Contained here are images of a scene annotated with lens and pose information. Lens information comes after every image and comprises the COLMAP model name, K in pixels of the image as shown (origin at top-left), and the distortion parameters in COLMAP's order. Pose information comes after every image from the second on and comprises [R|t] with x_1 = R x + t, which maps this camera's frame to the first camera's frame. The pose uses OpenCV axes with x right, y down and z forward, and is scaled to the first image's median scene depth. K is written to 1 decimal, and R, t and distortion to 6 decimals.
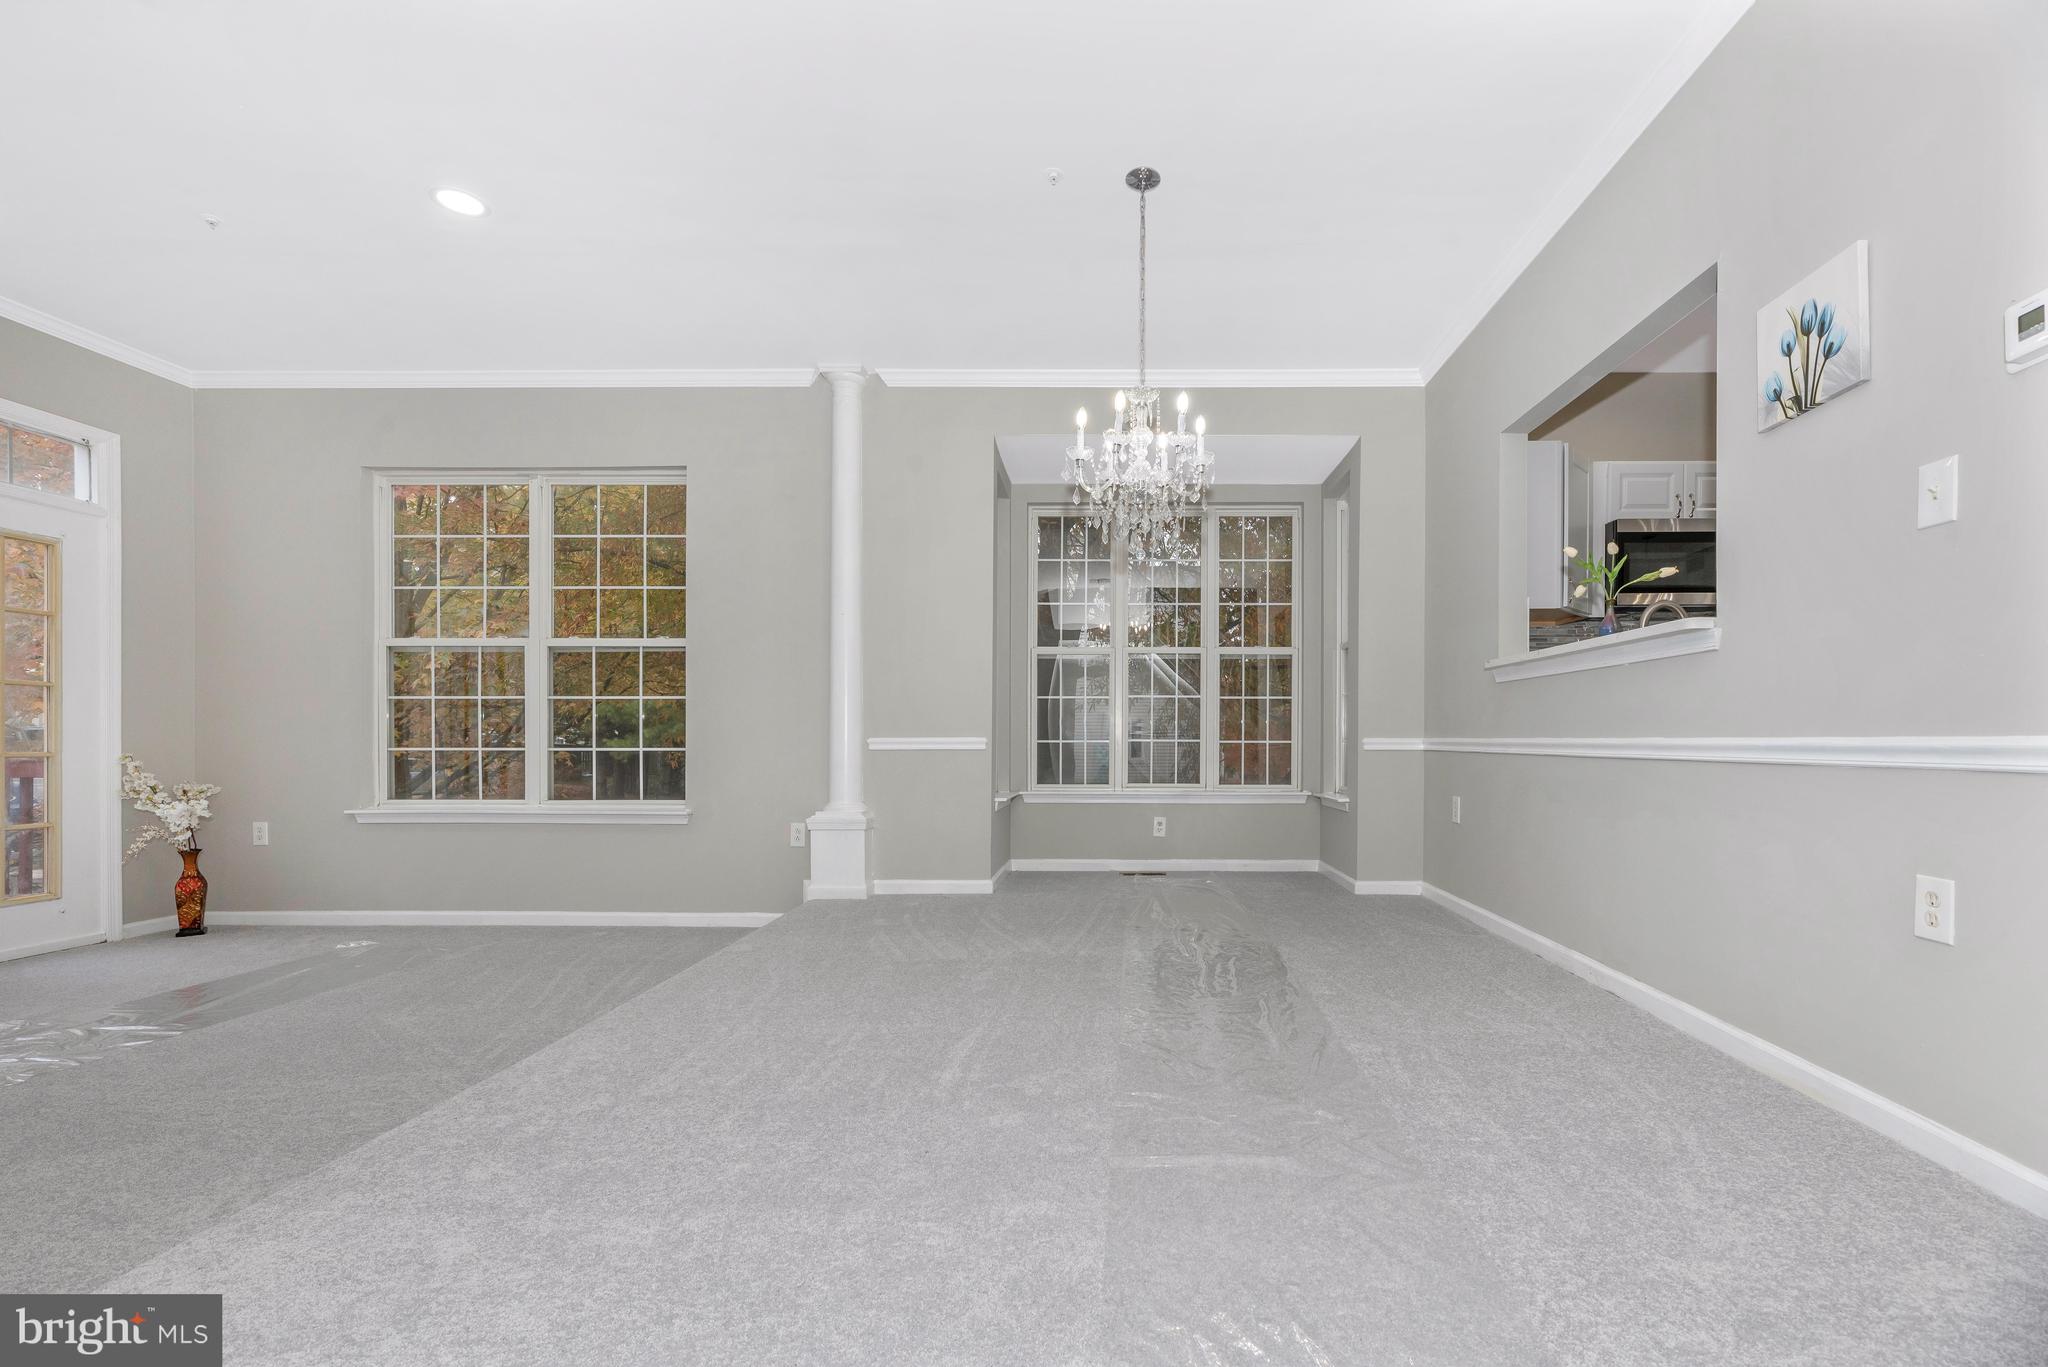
lens RADIAL K [[886.3, 0, 1067.3], [0, 886.3, 753.9], [0, 0, 1]] dist [-0.001474, -0.000891]
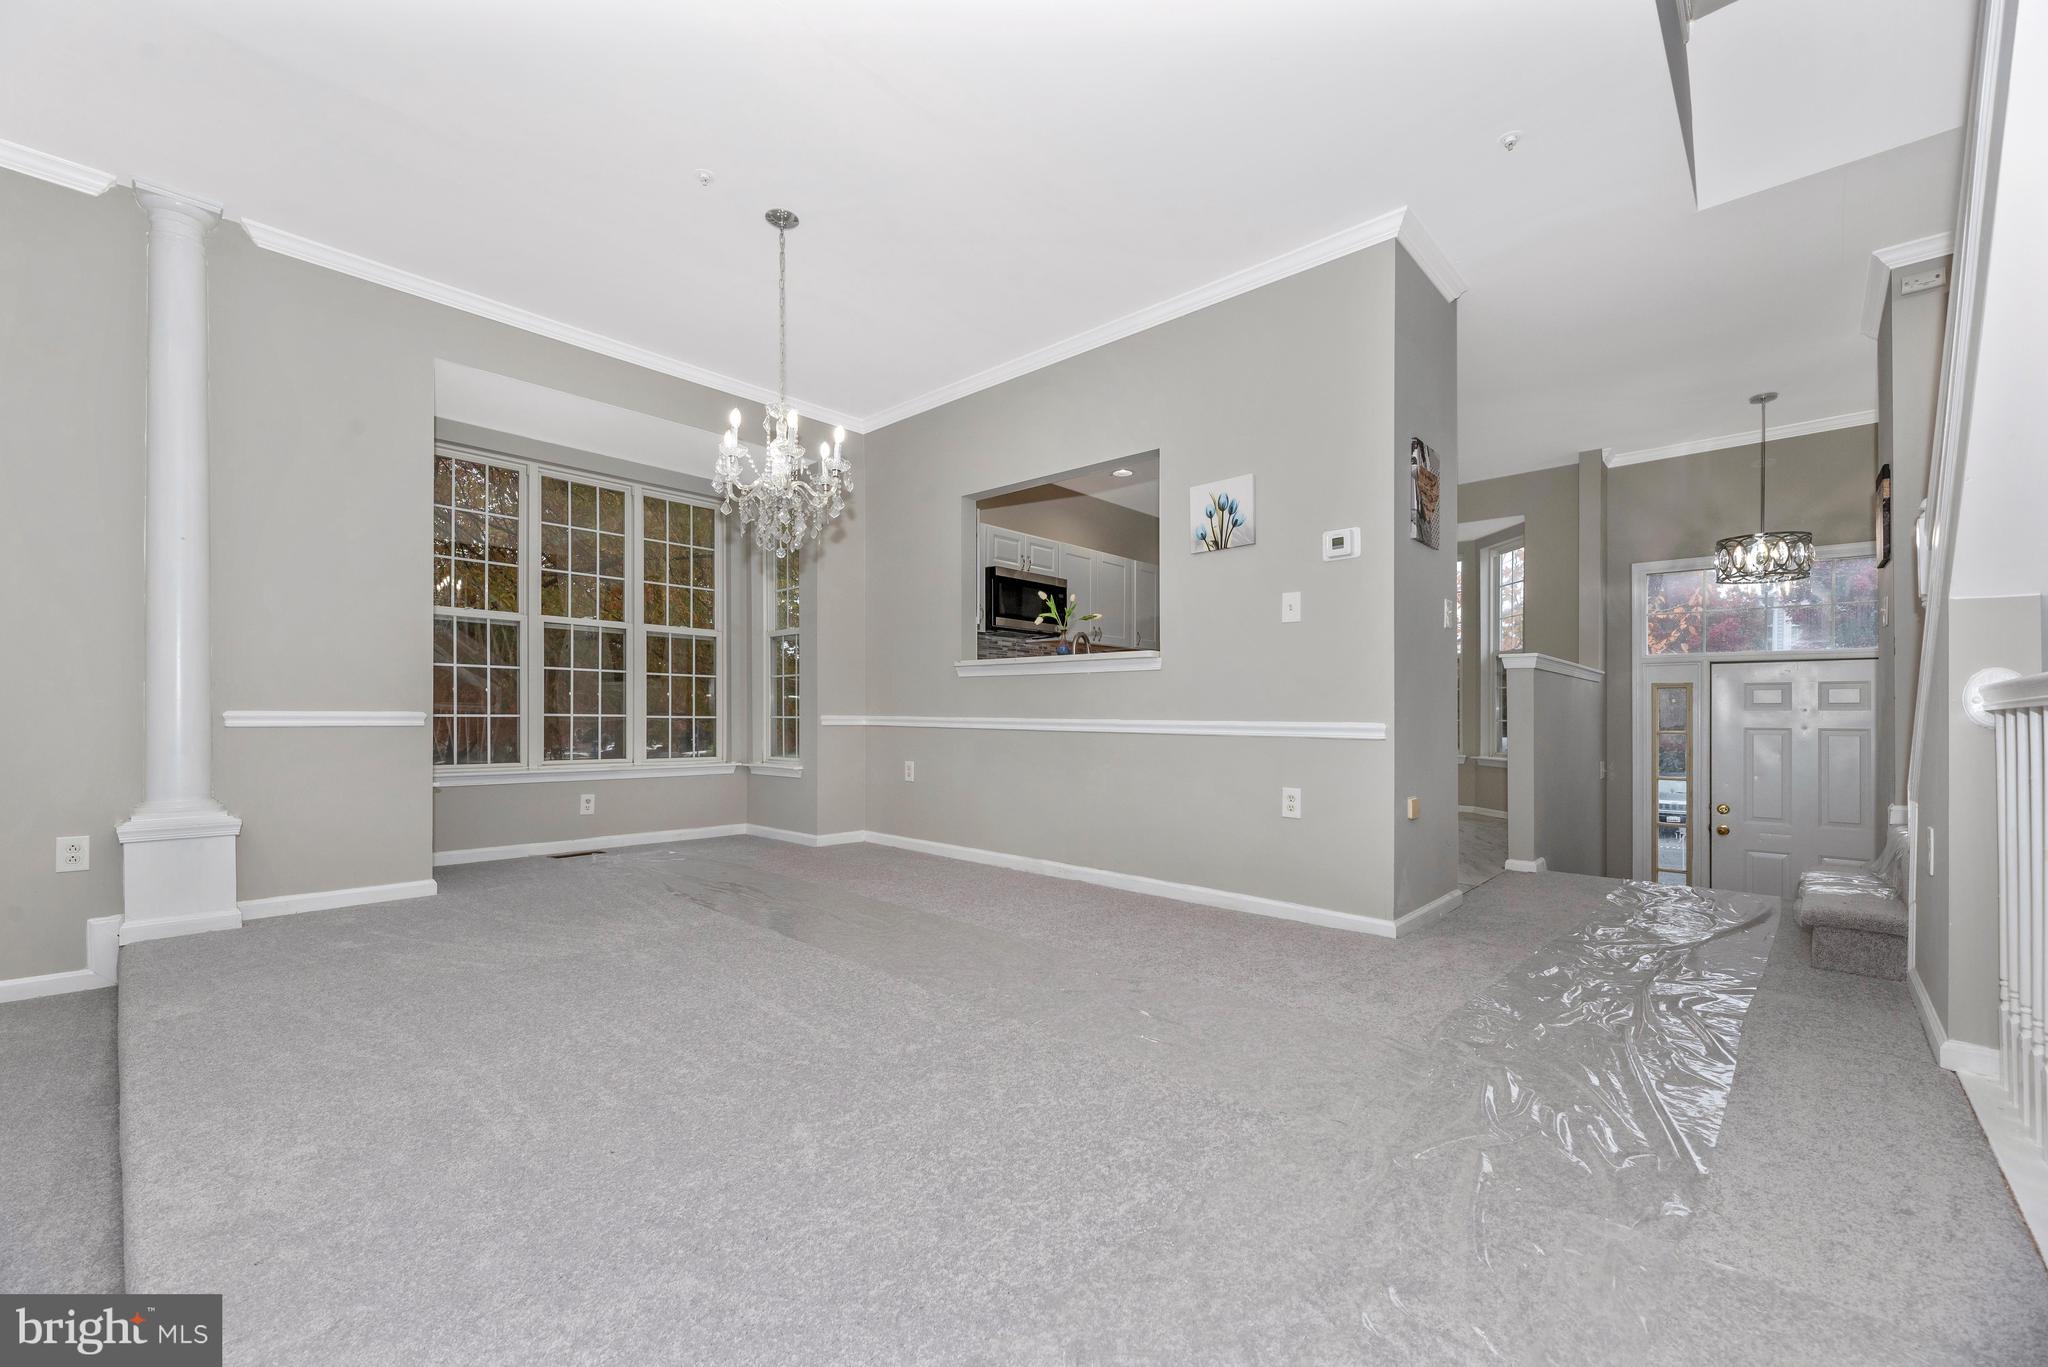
lens RADIAL K [[827.1, 0, 1033.2], [0, 827.1, 713.8], [0, 0, 1]] dist [0.006234, -0.001479]
pose [[0.675668, 0.008998, 0.737151, -0.314590], [0.001885, 0.999901, -0.013932, -0.004124], [-0.737204, 0.010803, 0.675584, 0.039845]]
